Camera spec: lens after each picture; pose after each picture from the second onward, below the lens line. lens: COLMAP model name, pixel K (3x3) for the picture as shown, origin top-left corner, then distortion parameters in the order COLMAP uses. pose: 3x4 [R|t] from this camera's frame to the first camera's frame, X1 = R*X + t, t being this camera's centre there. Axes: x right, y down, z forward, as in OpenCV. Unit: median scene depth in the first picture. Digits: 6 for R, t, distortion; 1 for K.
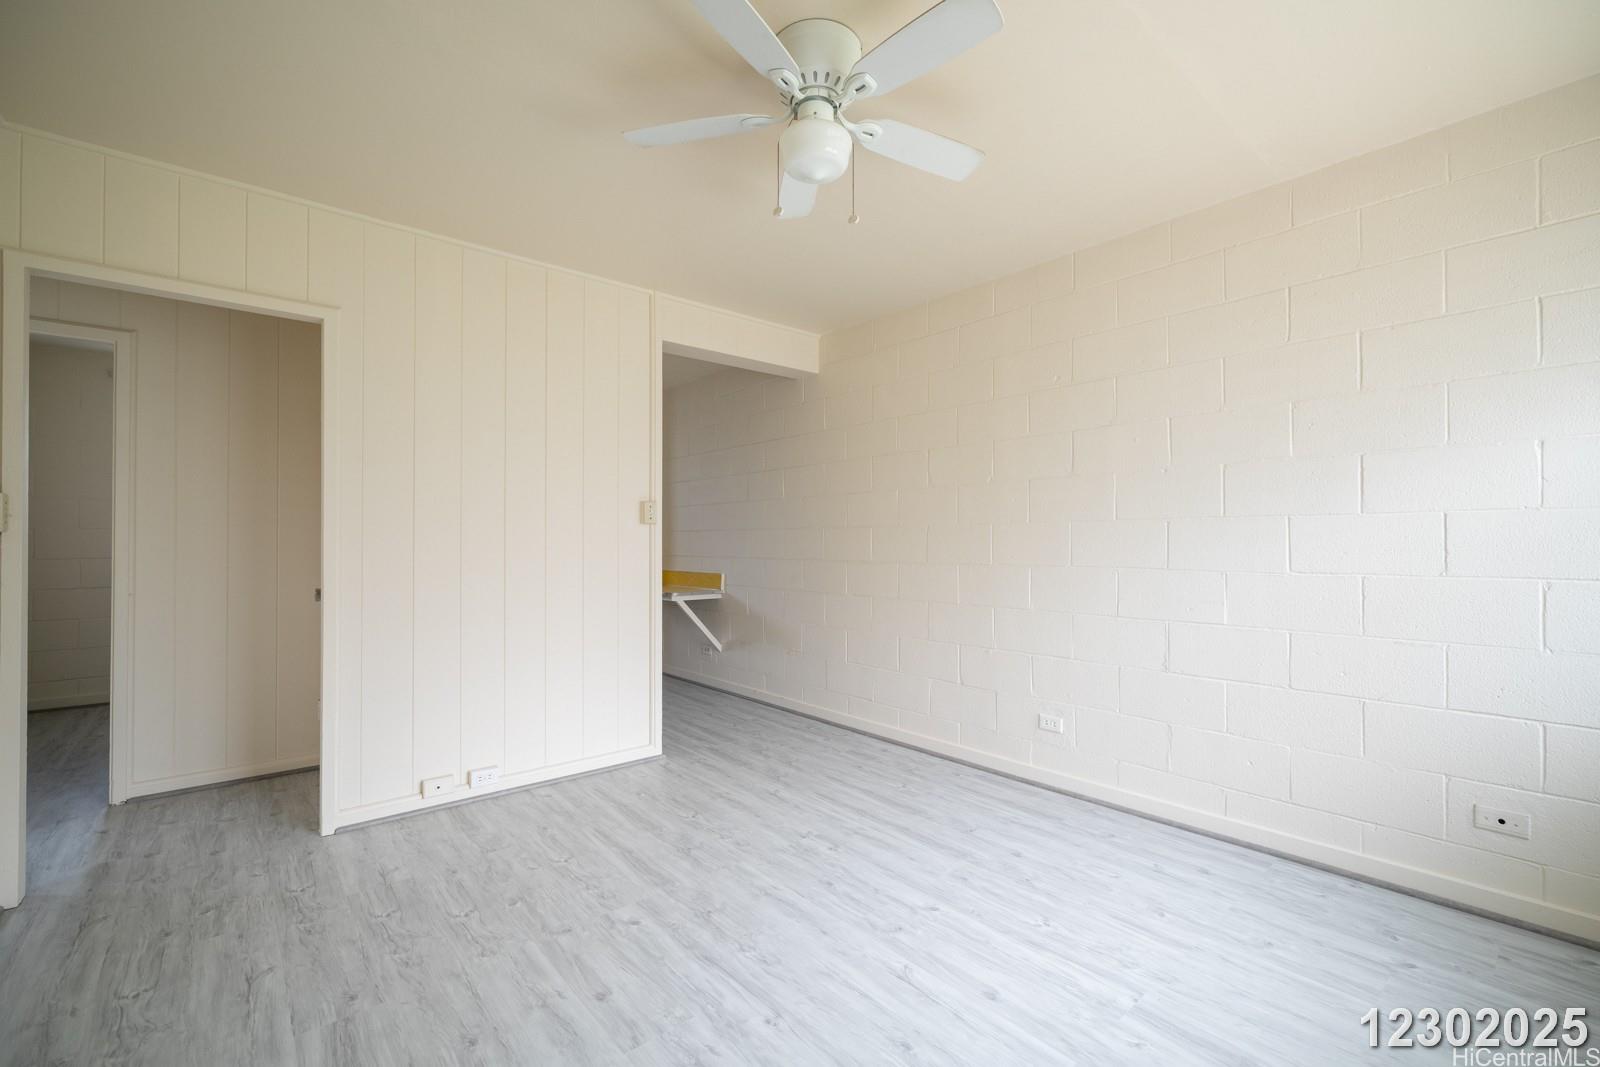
lens RADIAL K [[682.0, 0, 811.8], [0, 682.0, 524.6], [0, 0, 1]] dist [0.000311, -0.000340]
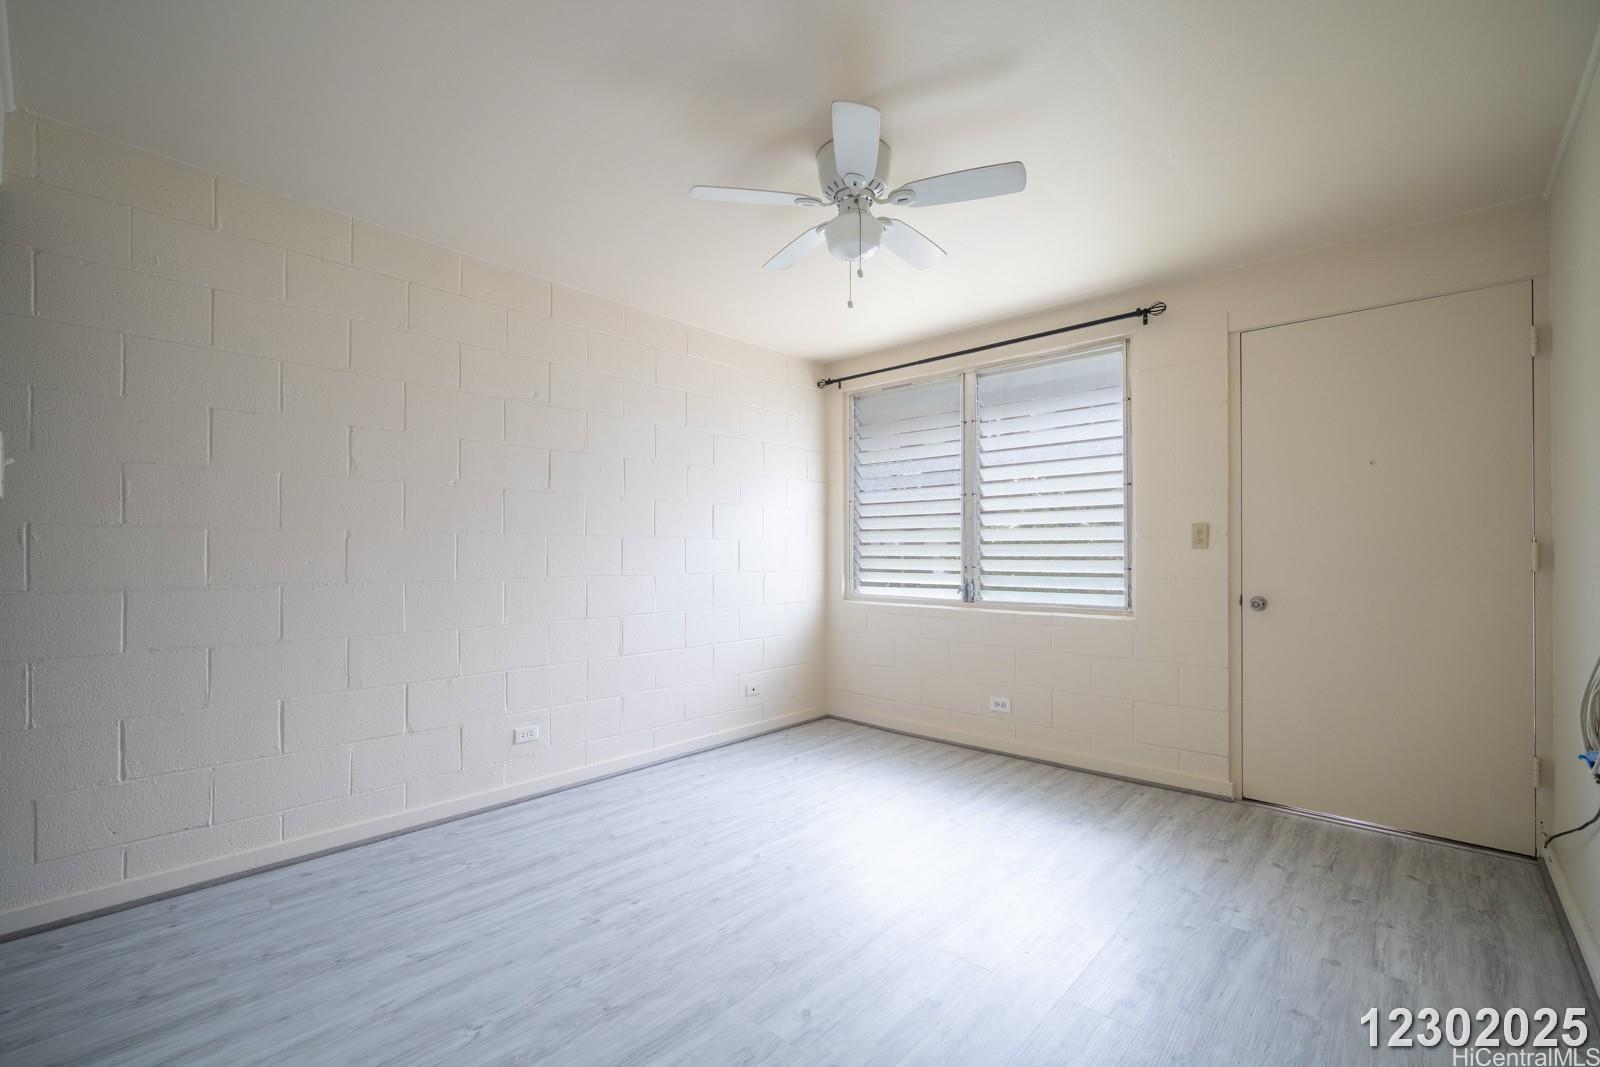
lens RADIAL K [[682.0, 0, 795.5], [0, 682.0, 553.7], [0, 0, 1]] dist [0.000311, -0.000340]
pose [[-0.105750, 0.004698, 0.994382, -0.855408], [-0.025003, 0.999660, -0.007382, 0.025303], [-0.994078, -0.025643, -0.105596, 0.880115]]
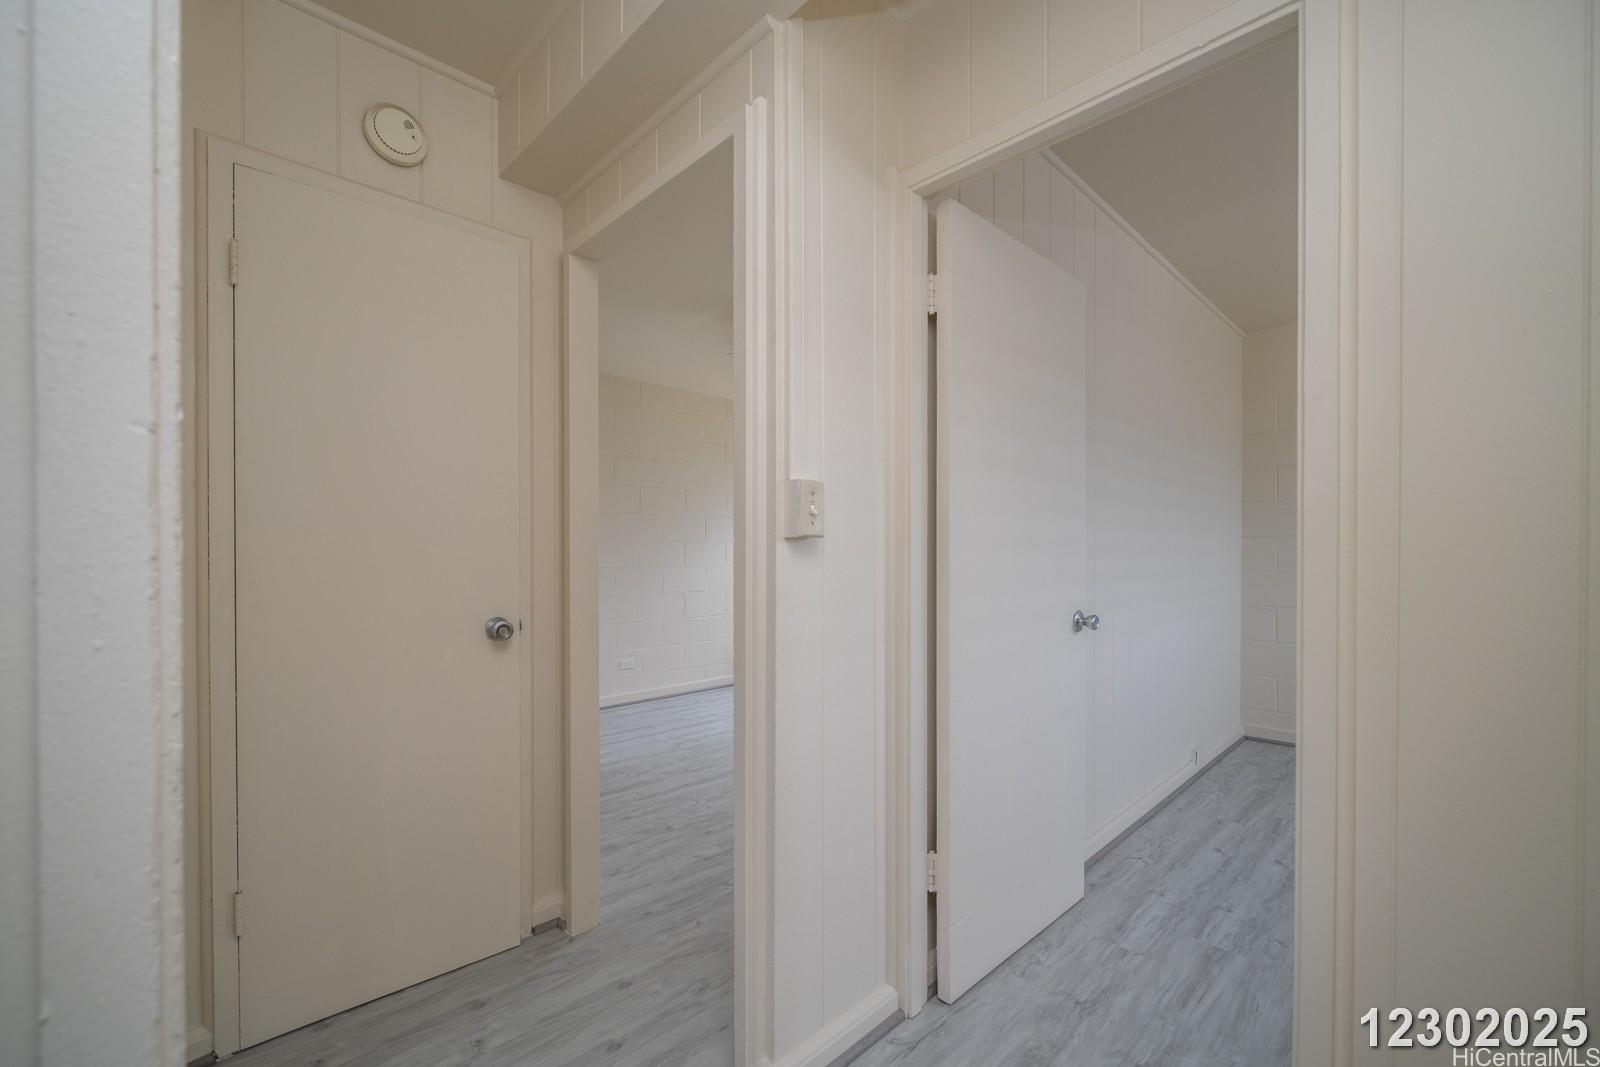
lens RADIAL K [[661.6, 0, 795.2], [0, 661.6, 548.3], [0, 0, 1]] dist [0.001218, 0.000013]
pose [[-0.047132, 0.007304, 0.998862, -1.531496], [-0.022416, 0.999714, -0.008368, 0.022060], [-0.998637, -0.022785, -0.046955, 0.834433]]
